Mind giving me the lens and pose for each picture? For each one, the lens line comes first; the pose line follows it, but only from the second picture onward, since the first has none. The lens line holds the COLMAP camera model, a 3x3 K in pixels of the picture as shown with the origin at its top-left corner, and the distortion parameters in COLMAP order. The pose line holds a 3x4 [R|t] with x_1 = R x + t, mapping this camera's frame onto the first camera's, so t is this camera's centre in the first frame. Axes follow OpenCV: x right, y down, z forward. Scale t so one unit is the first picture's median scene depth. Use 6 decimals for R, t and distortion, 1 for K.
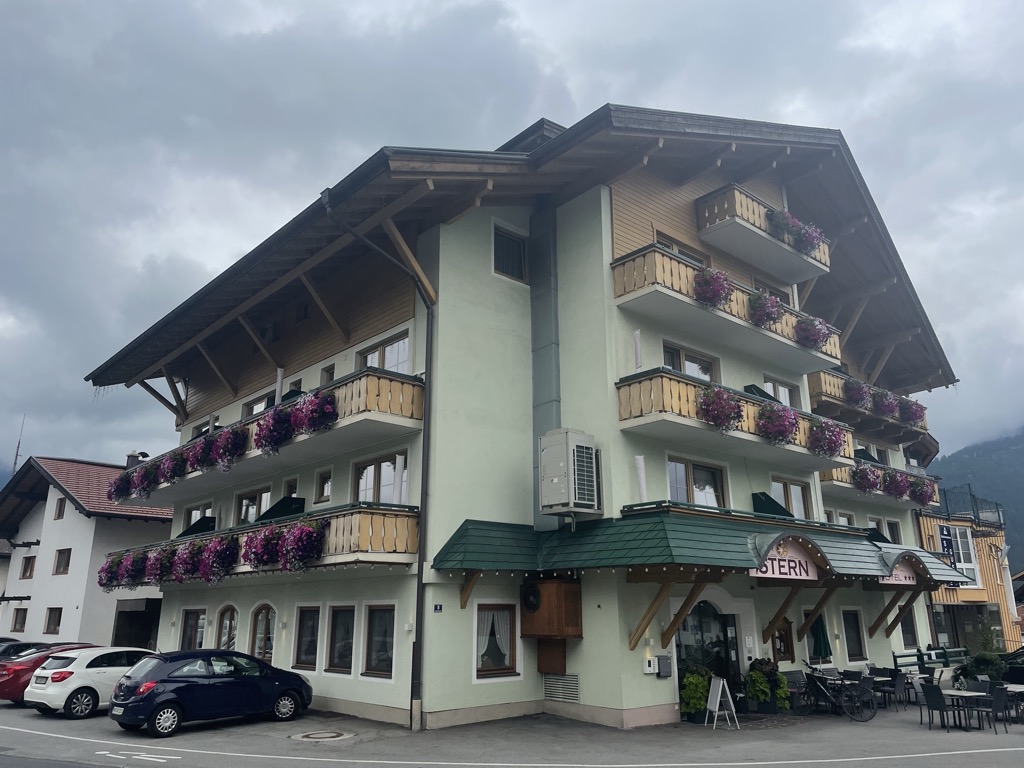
lens RADIAL K [[765.9, 0, 512.0], [0, 765.9, 384.0], [0, 0, 1]] dist [0.066602, -0.039049]
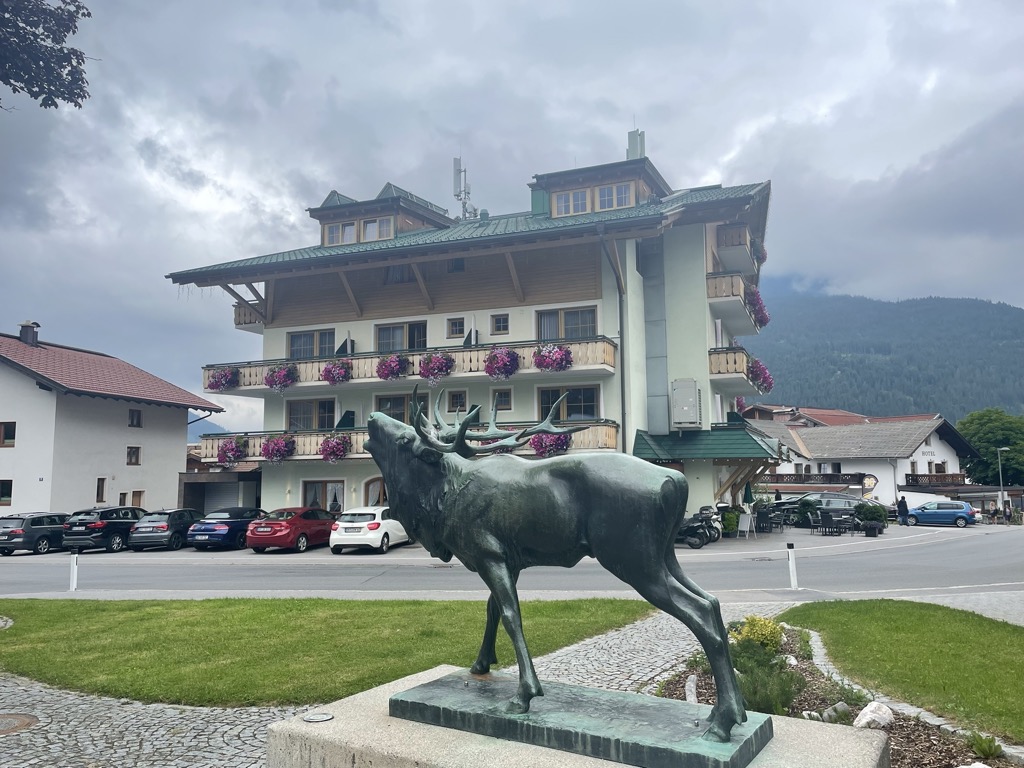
lens RADIAL K [[790.6, 0, 512.0], [0, 790.6, 384.0], [0, 0, 1]] dist [0.000034, 0.000177]
pose [[0.874511, 0.050130, 0.482409, -1.010830], [-0.128774, 0.982944, 0.131298, -0.099282], [-0.467599, -0.176943, 0.866050, -0.307880]]
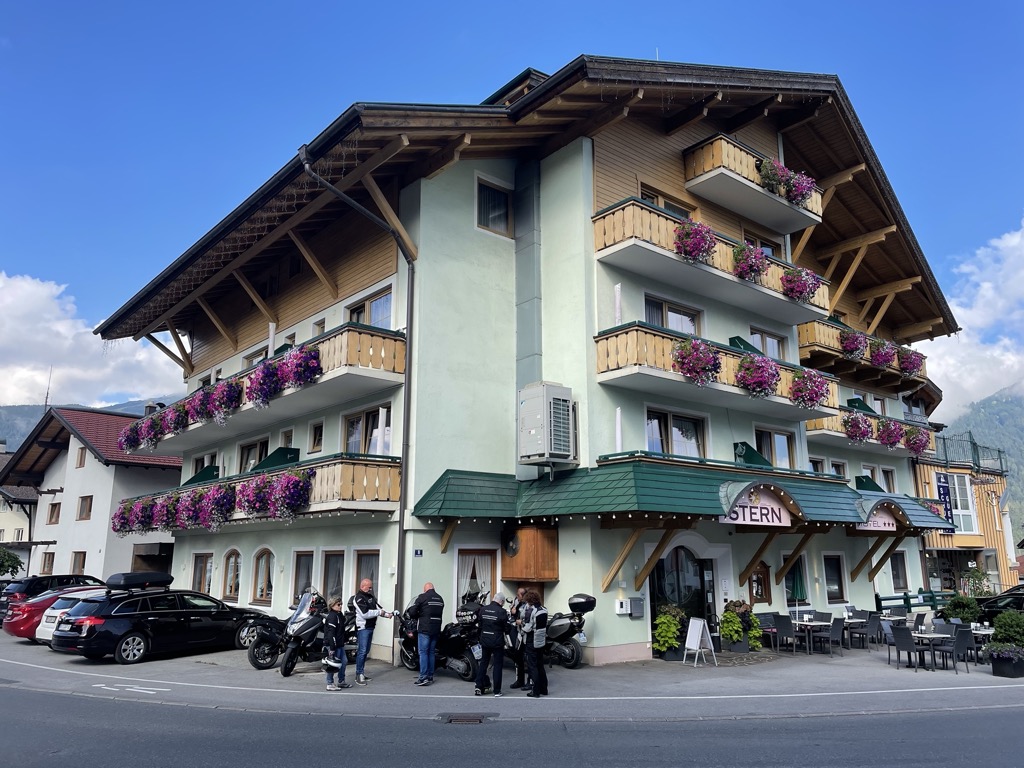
lens RADIAL K [[760.5, 0, 512.0], [0, 760.5, 384.0], [0, 0, 1]] dist [0.059566, -0.001886]
pose [[0.999701, -0.003728, -0.024177, 0.046637], [0.005305, 0.997840, 0.065480, -0.004741], [0.023881, -0.065589, 0.997561, -0.014682]]
